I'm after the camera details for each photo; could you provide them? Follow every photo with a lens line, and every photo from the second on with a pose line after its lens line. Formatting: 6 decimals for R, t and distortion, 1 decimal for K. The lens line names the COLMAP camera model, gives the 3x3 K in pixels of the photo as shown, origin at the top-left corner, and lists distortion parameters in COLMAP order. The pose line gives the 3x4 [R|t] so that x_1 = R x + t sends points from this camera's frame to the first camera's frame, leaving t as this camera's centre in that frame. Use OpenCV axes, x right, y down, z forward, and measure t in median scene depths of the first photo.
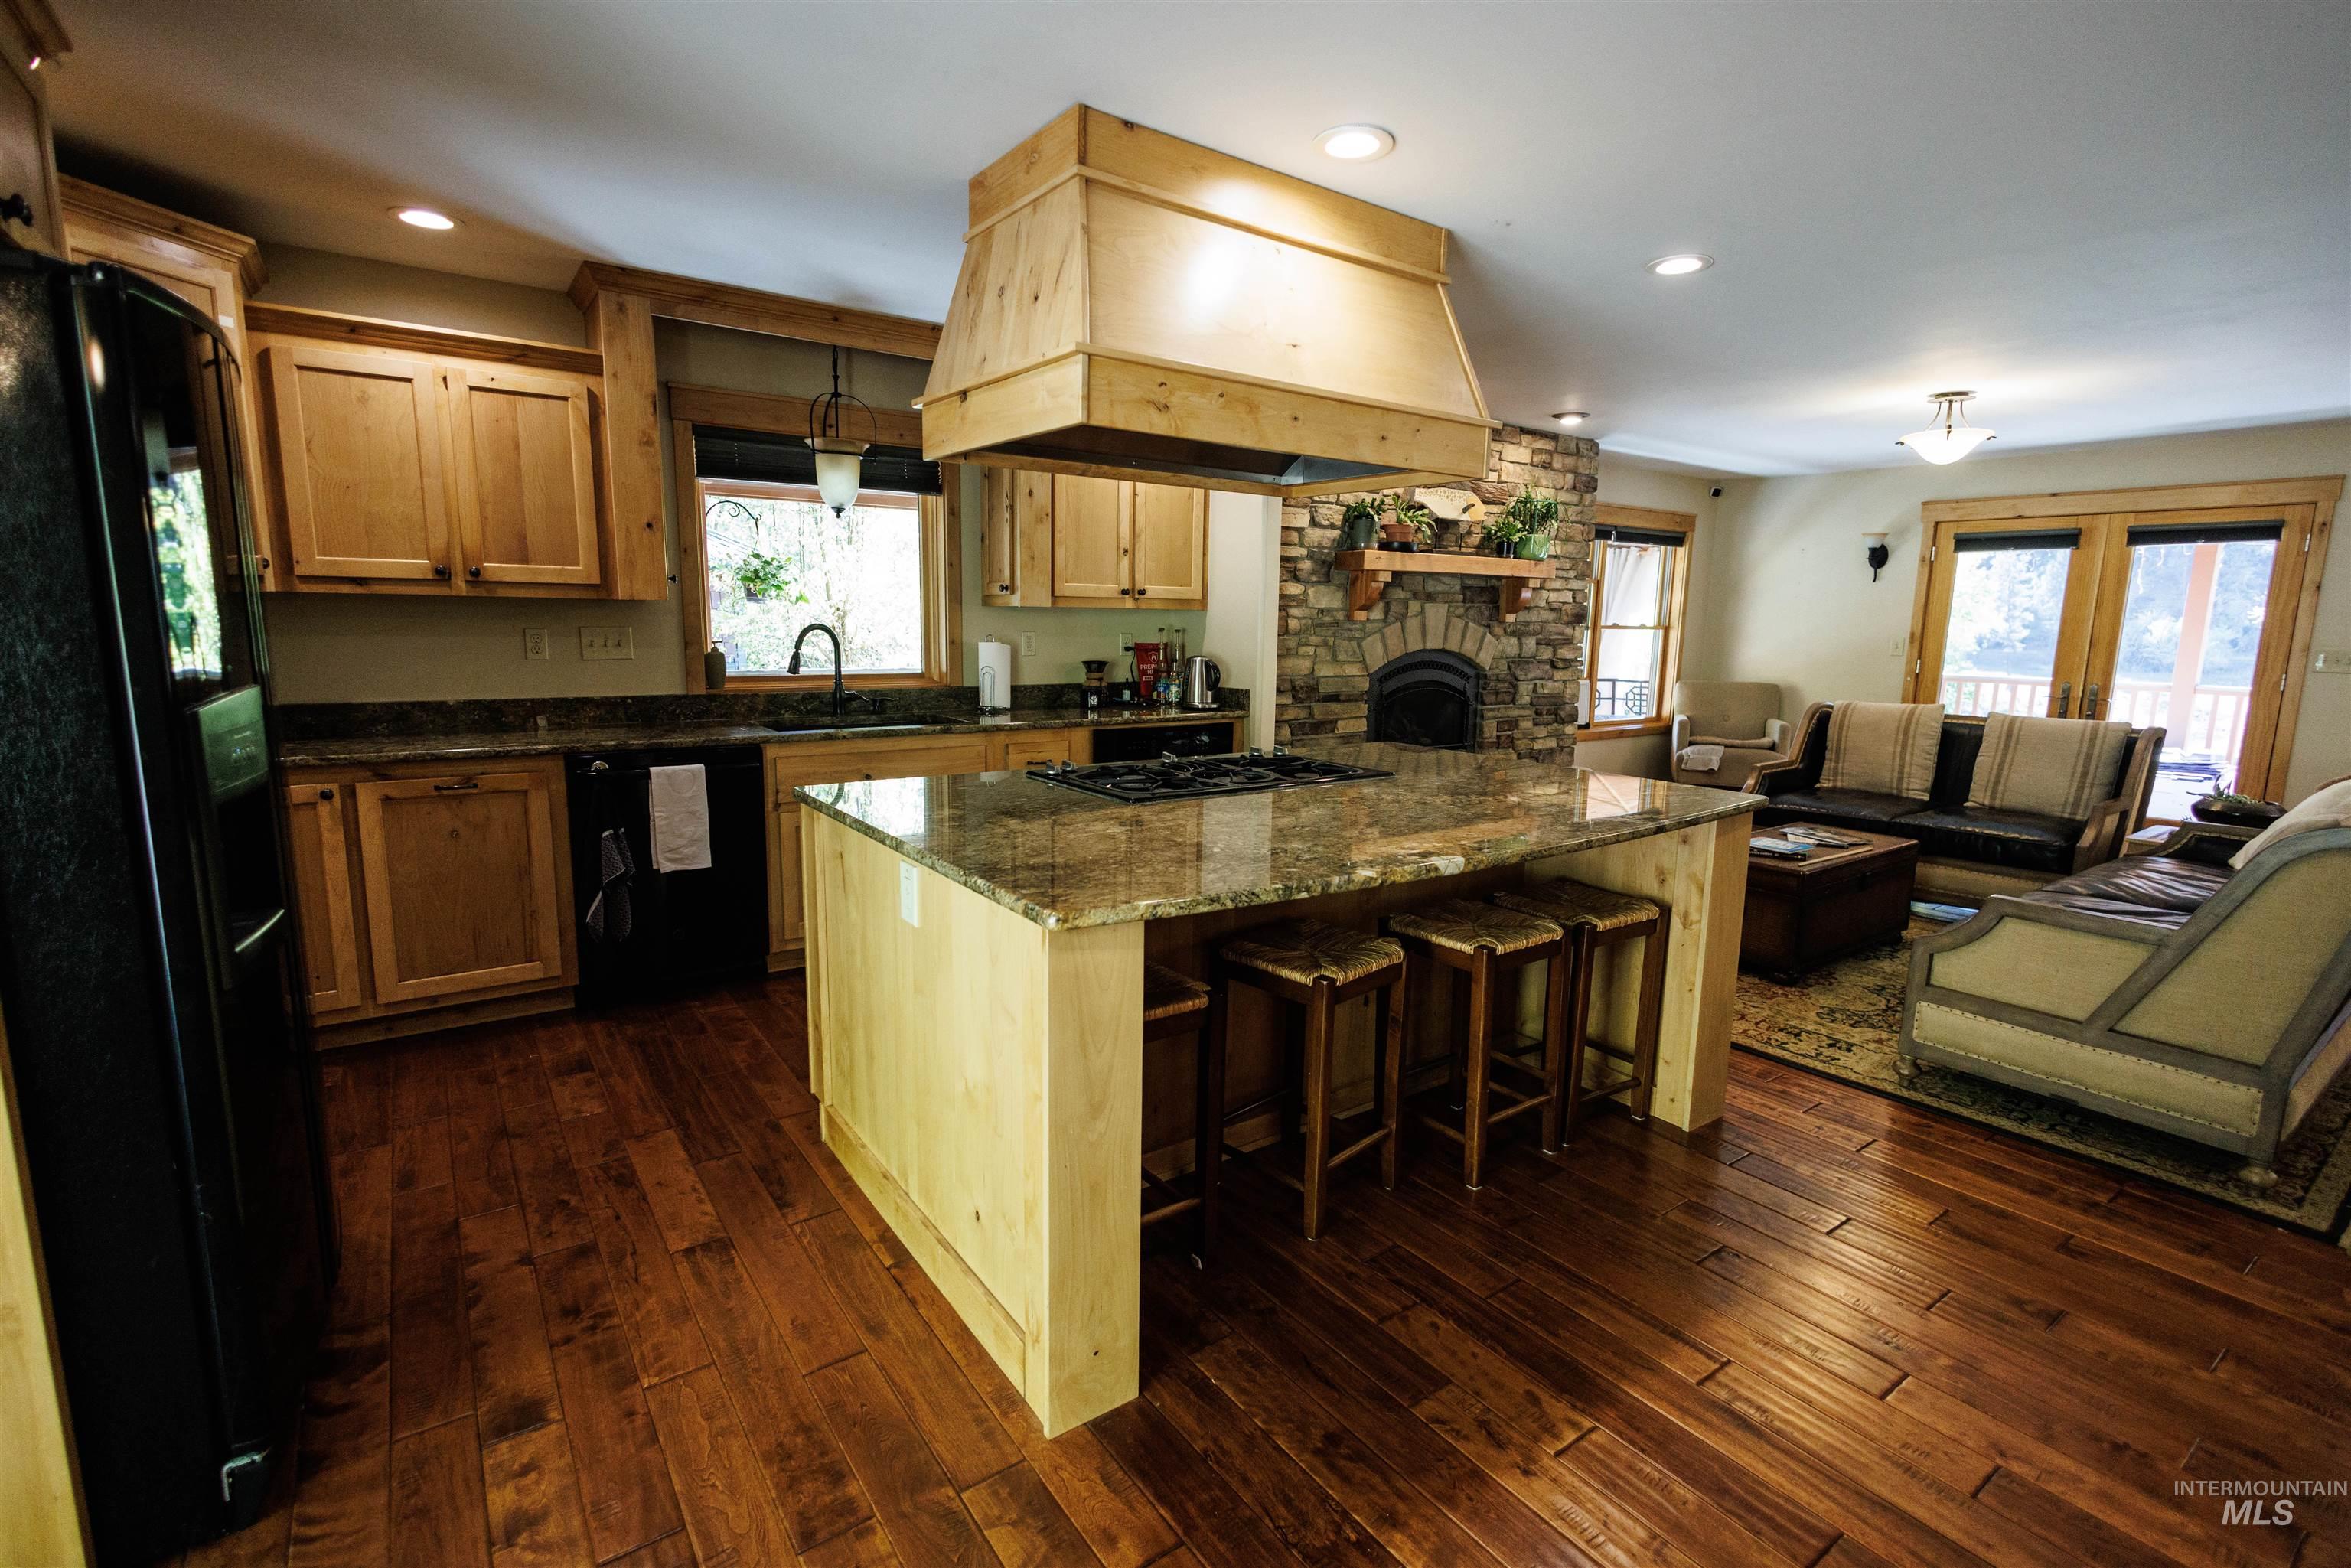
lens RADIAL K [[1074.9, 0, 1176.4], [0, 1074.9, 783.9], [0, 0, 1]] dist [0.008813, -0.002115]
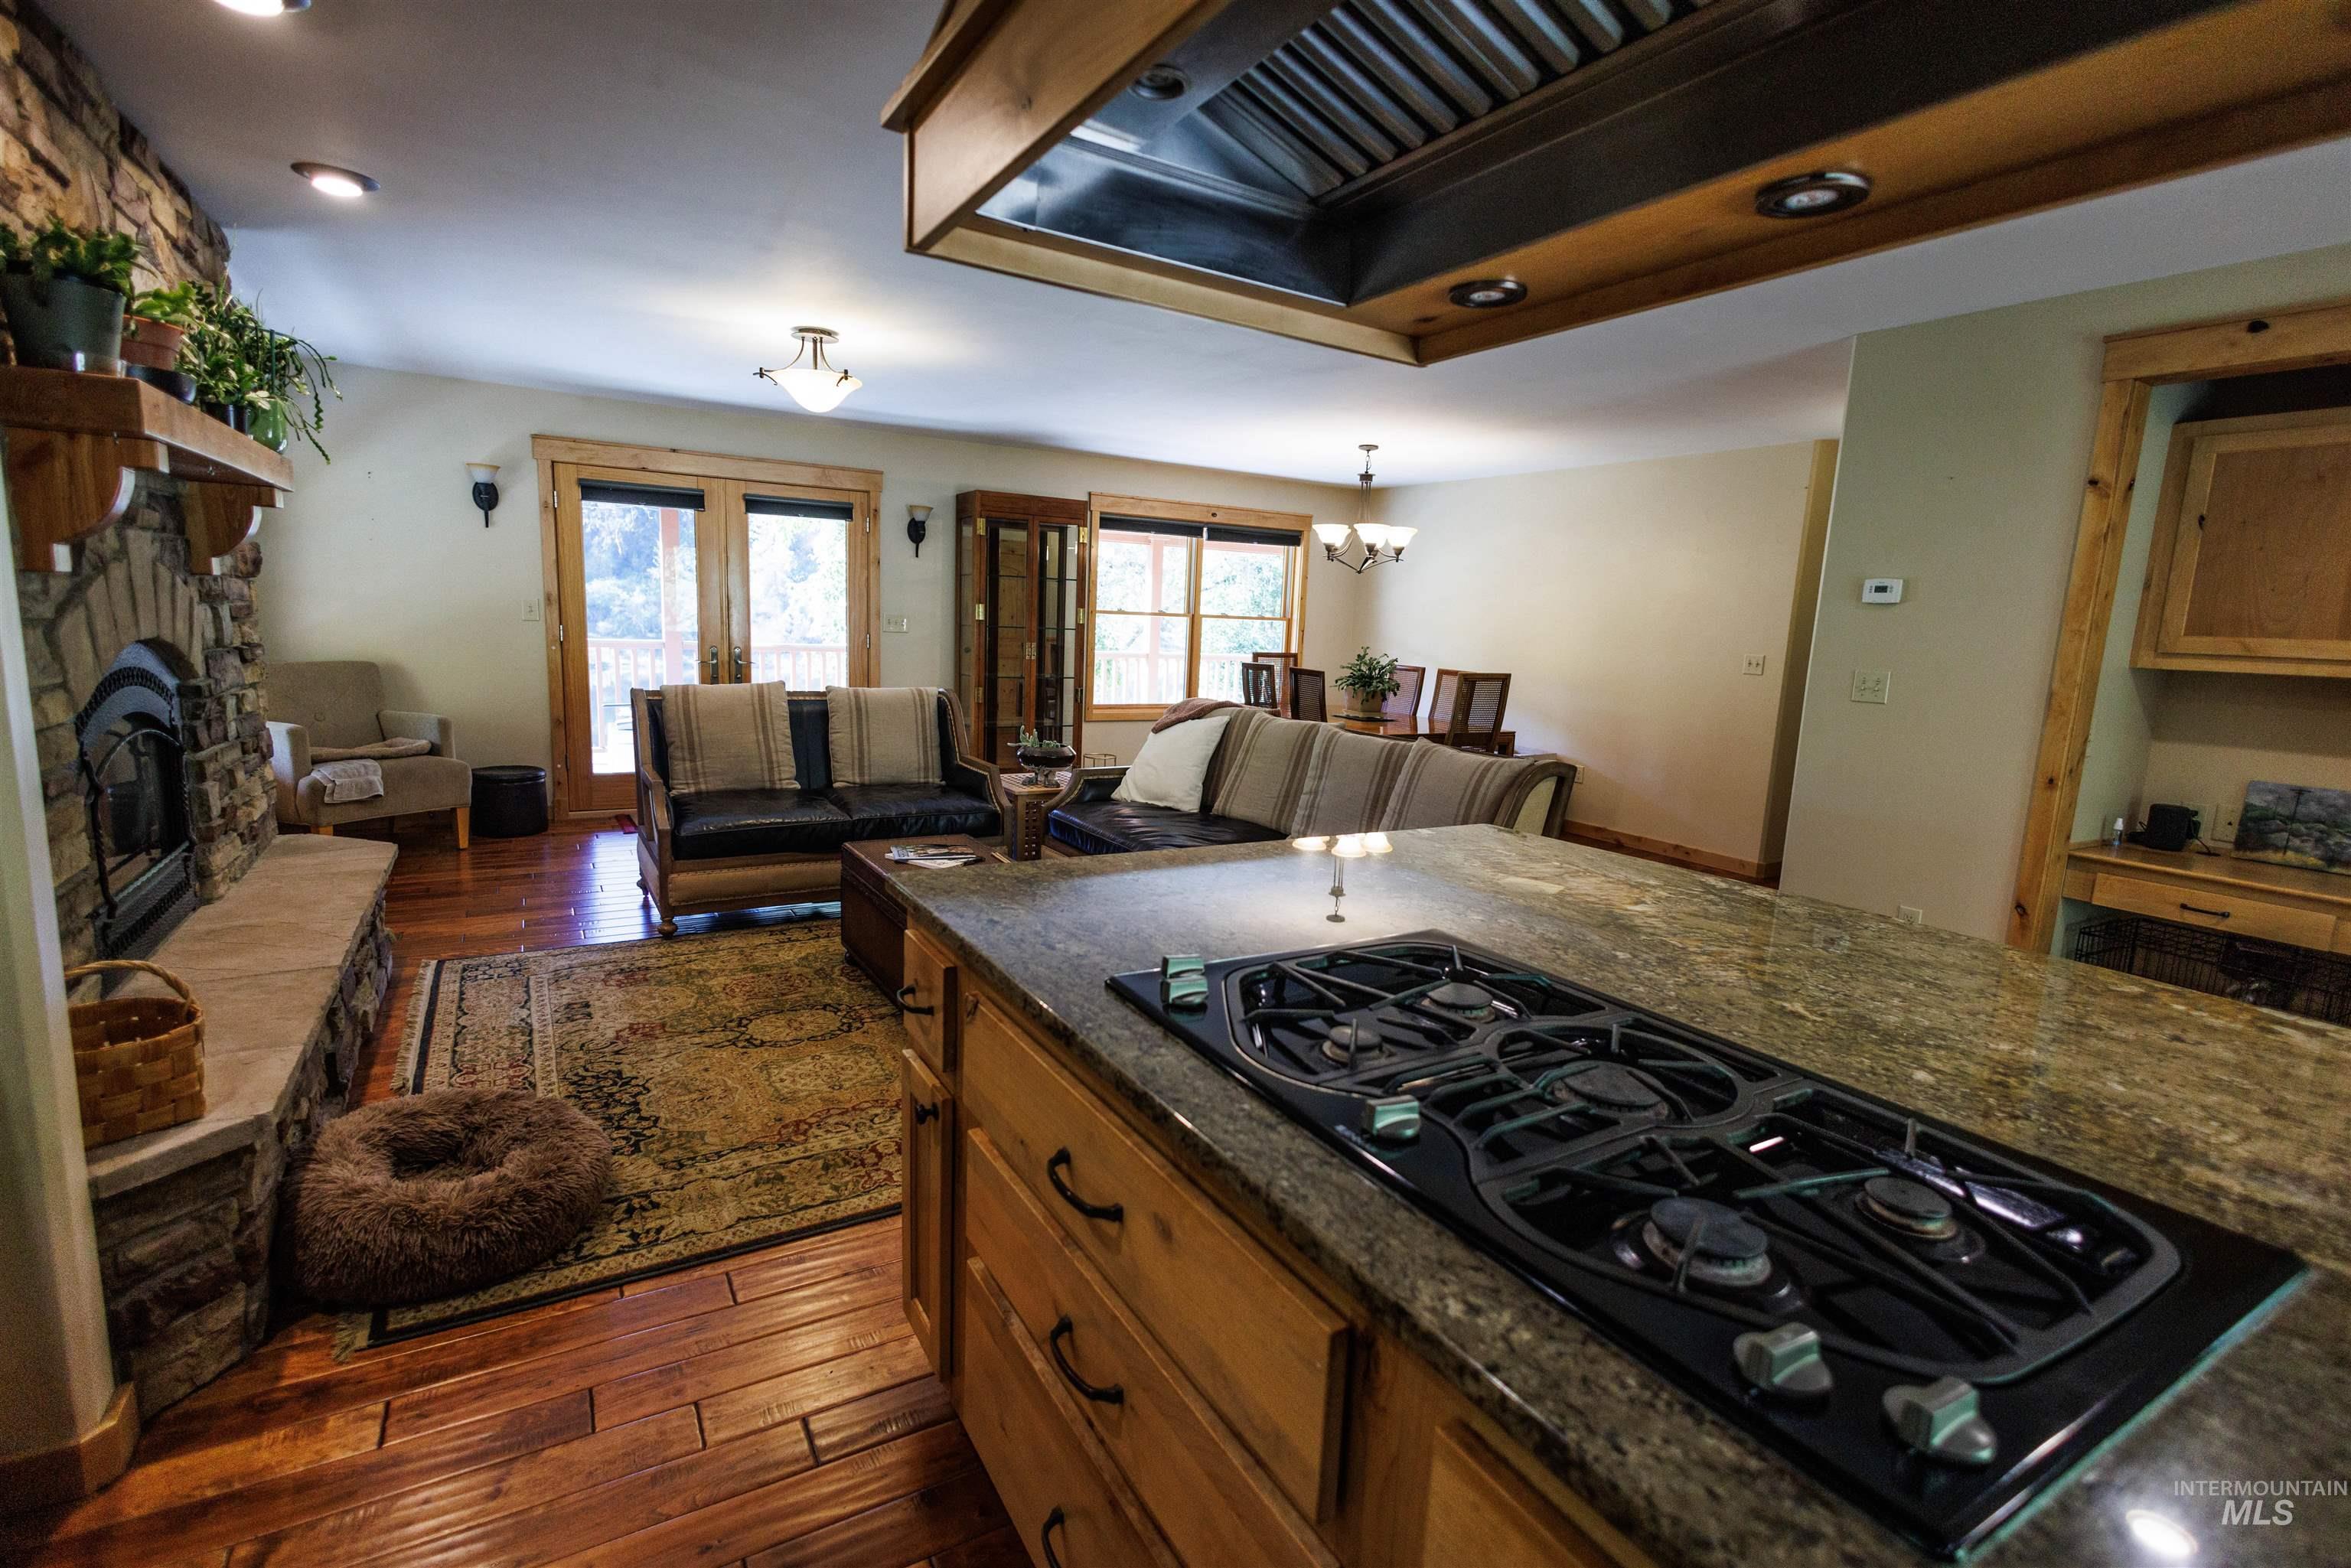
lens RADIAL K [[1074.9, 0, 1175.2], [0, 1074.9, 789.2], [0, 0, 1]] dist [0.008813, -0.002115]
pose [[0.086473, -0.174263, 0.980895, -0.162895], [0.114843, 0.979763, 0.163938, -0.096216], [-0.989613, 0.098473, 0.104736, 0.594625]]
